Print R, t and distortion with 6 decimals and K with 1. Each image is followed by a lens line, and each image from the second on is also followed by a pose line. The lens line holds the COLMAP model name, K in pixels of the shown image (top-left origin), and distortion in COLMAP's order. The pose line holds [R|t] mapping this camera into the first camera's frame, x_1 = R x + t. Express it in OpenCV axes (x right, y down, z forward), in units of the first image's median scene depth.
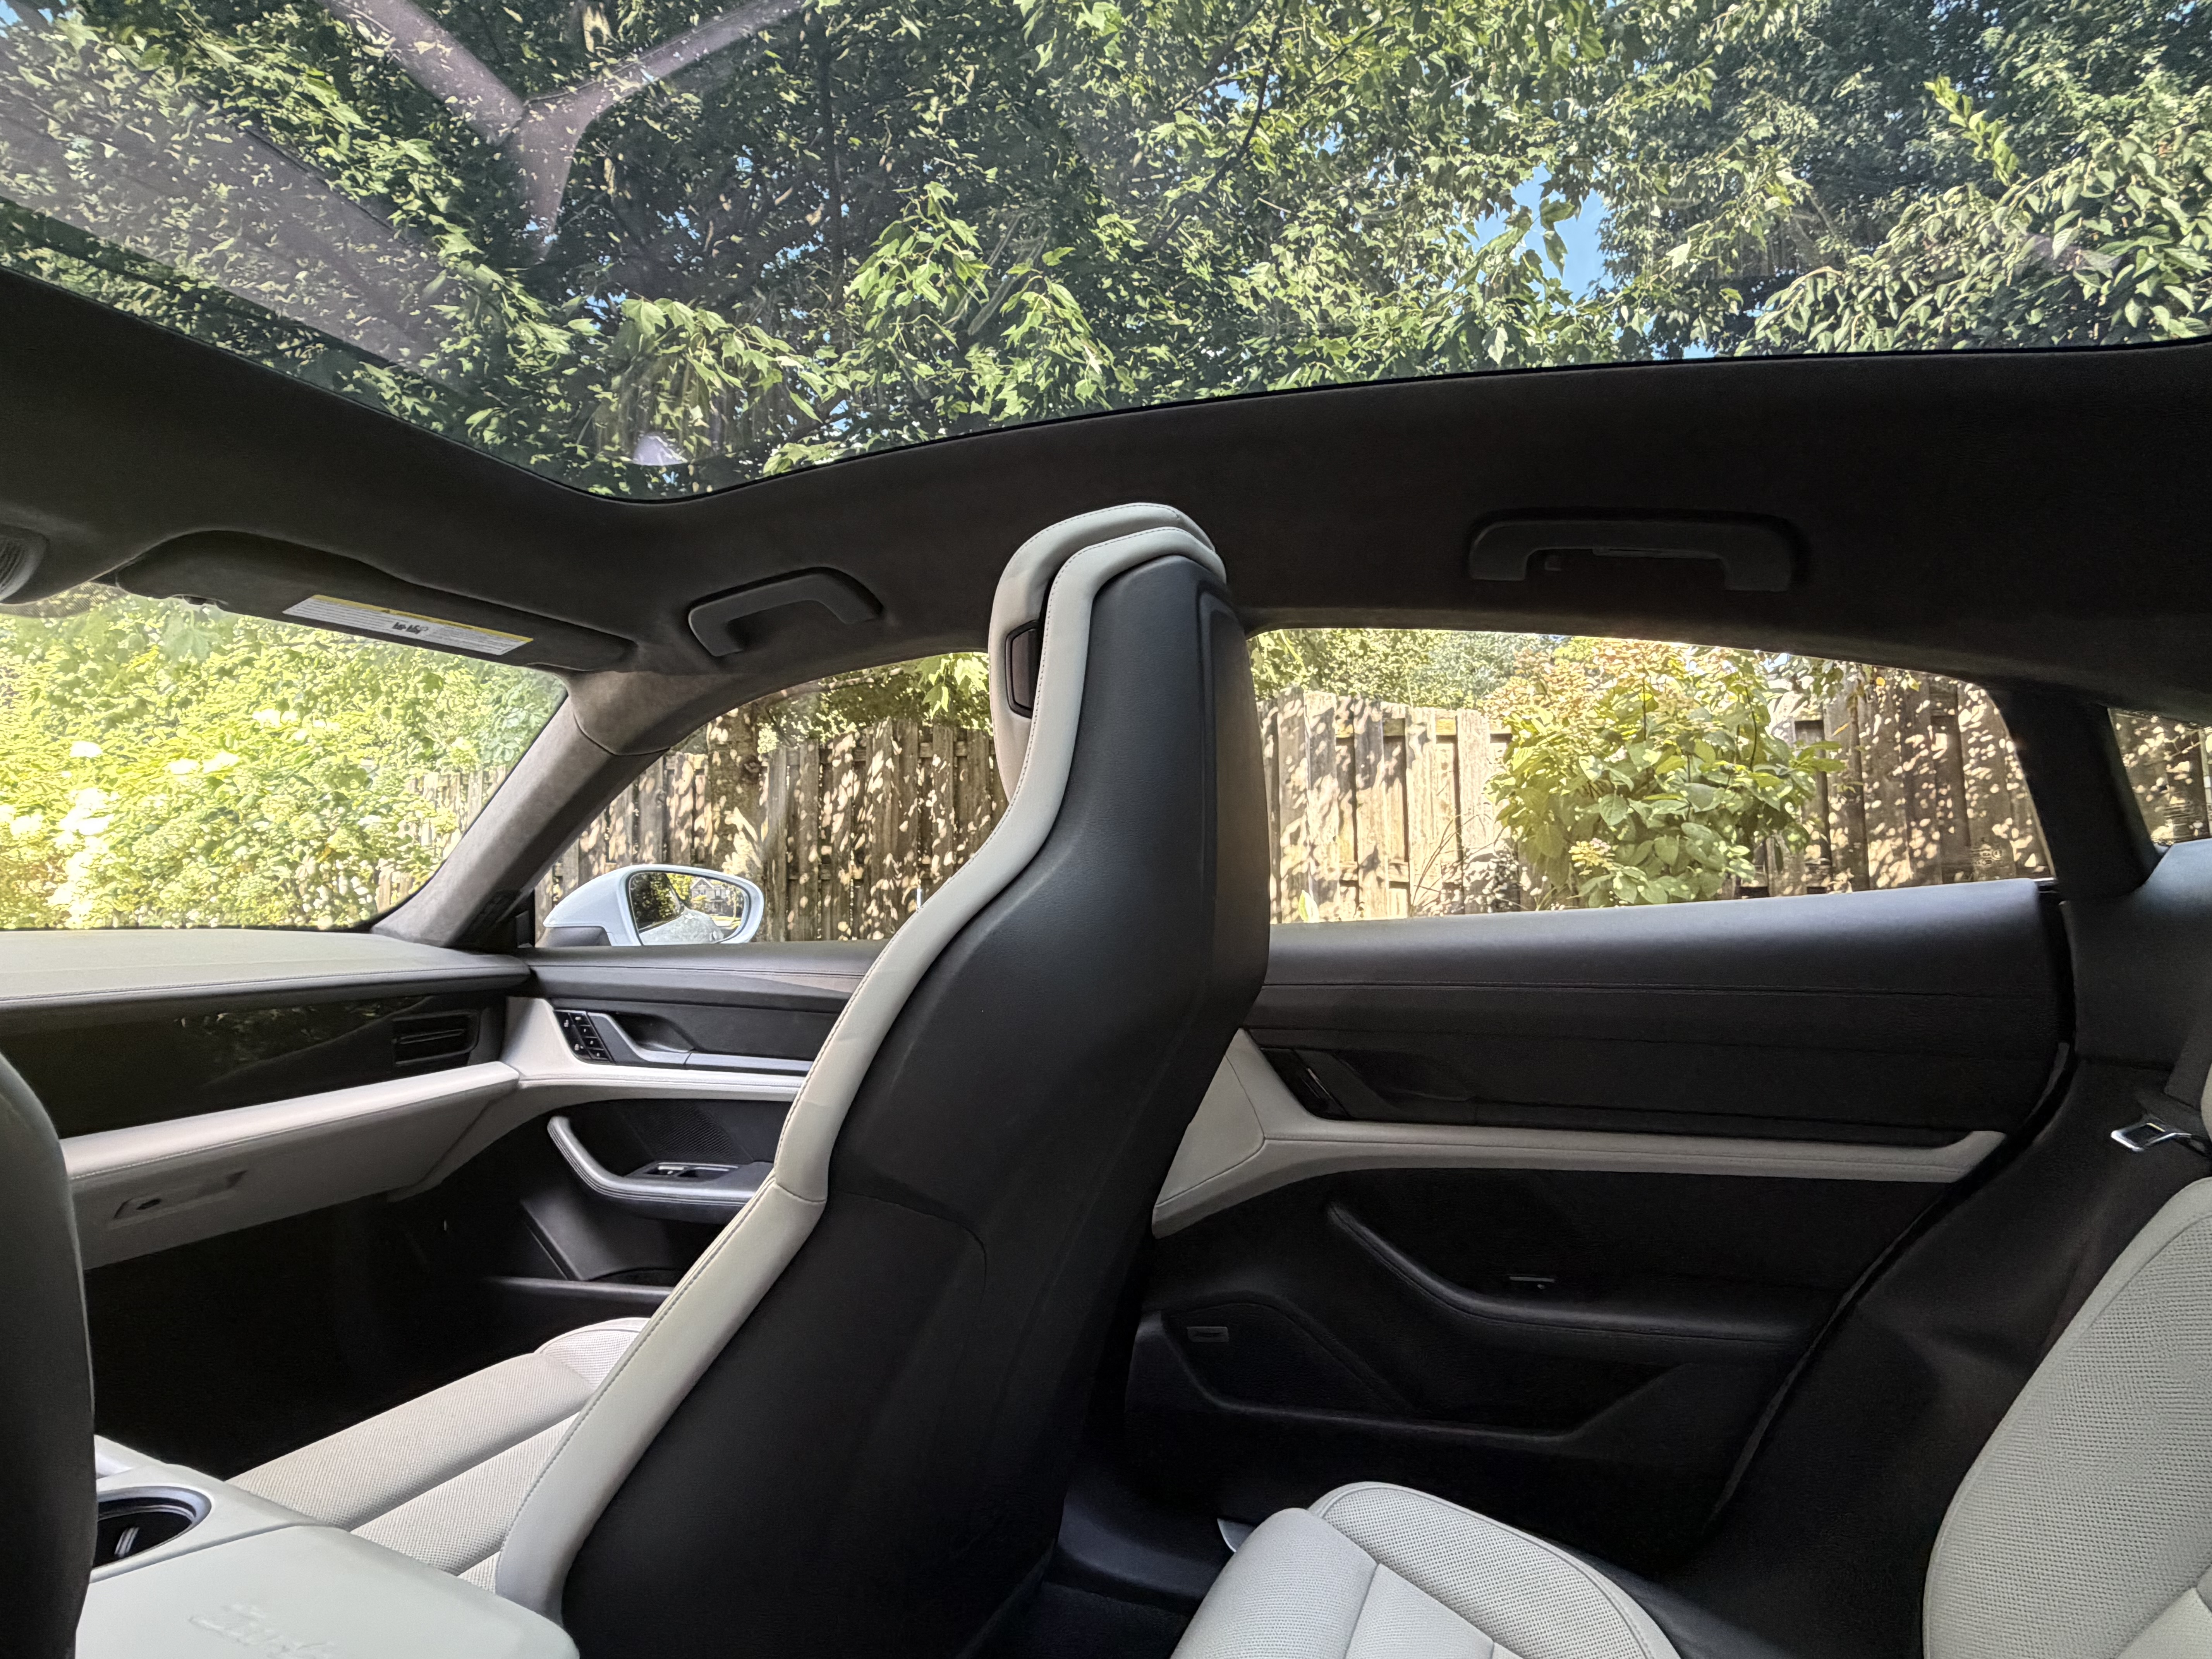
lens RADIAL K [[1216.4, 0, 1106.0], [0, 1216.4, 829.5], [0, 0, 1]] dist [-0.000462, -0.000007]
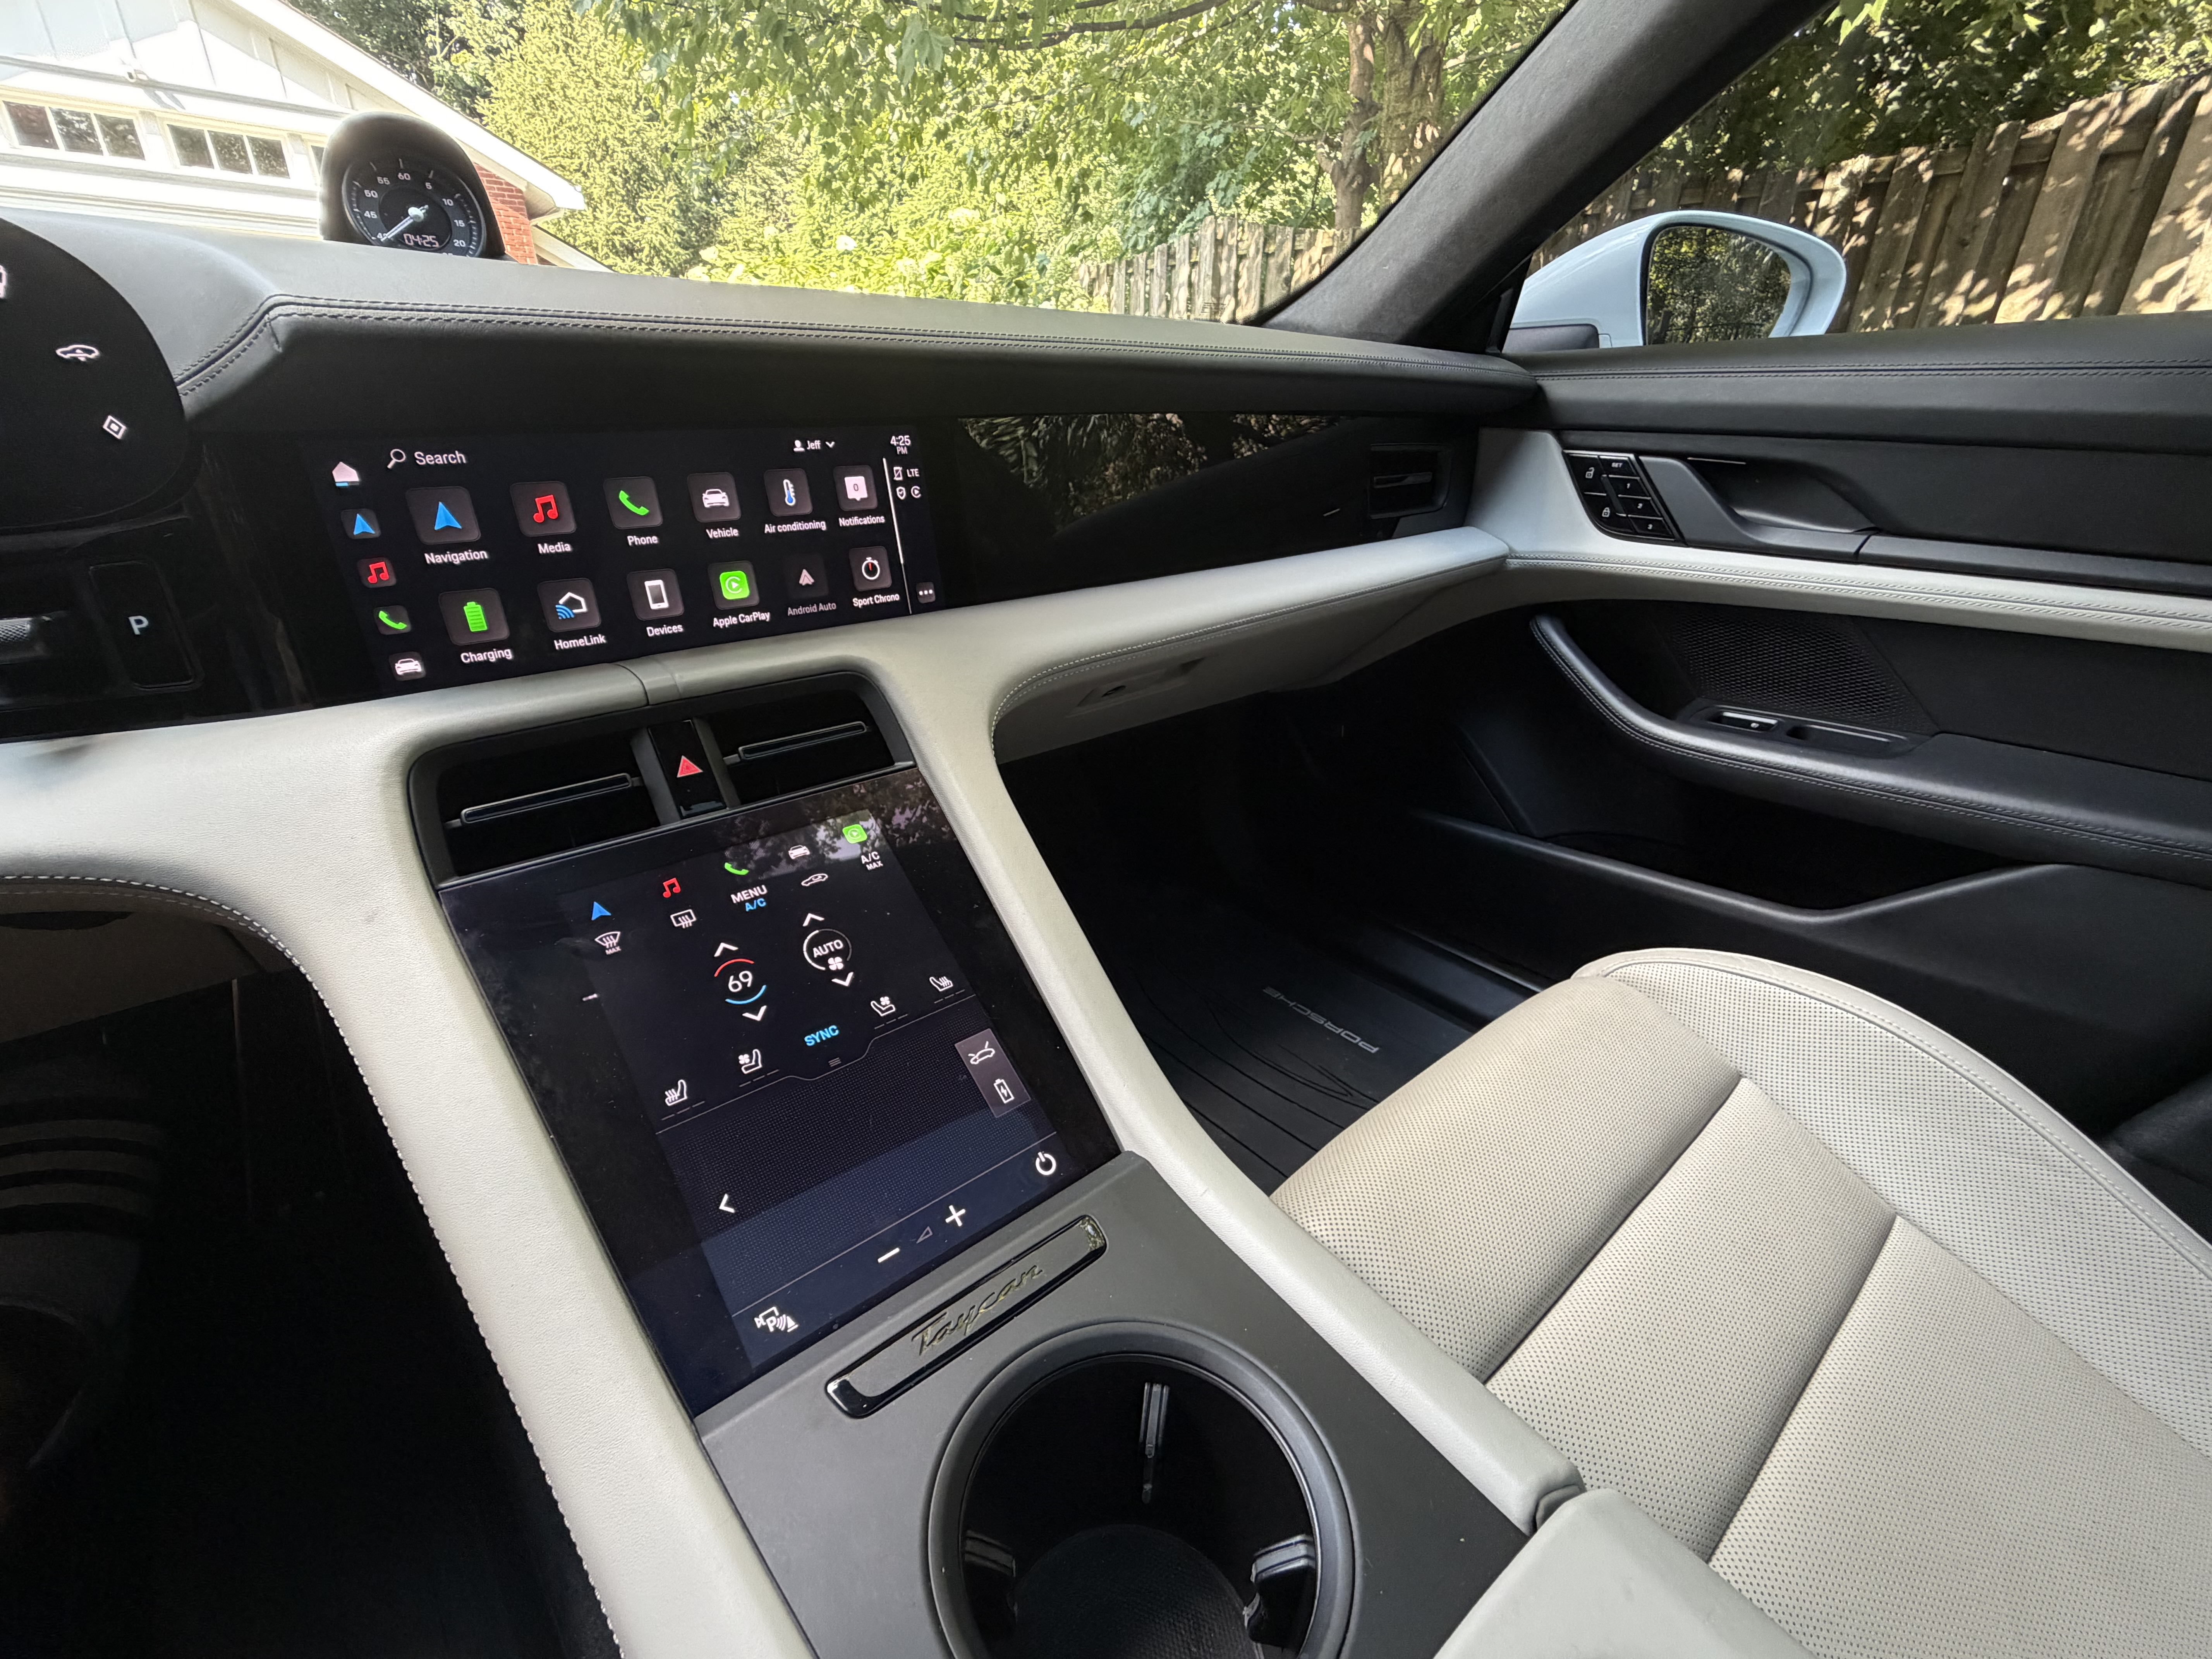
lens RADIAL K [[969.8, 0, 1106.0], [0, 969.8, 829.5], [0, 0, 1]] dist [0.000366, -0.000114]
pose [[0.897213, 0.195712, -0.395860, -0.435747], [0.005263, 0.891625, 0.452745, 0.095159], [0.441566, -0.408292, 0.798948, 0.407074]]
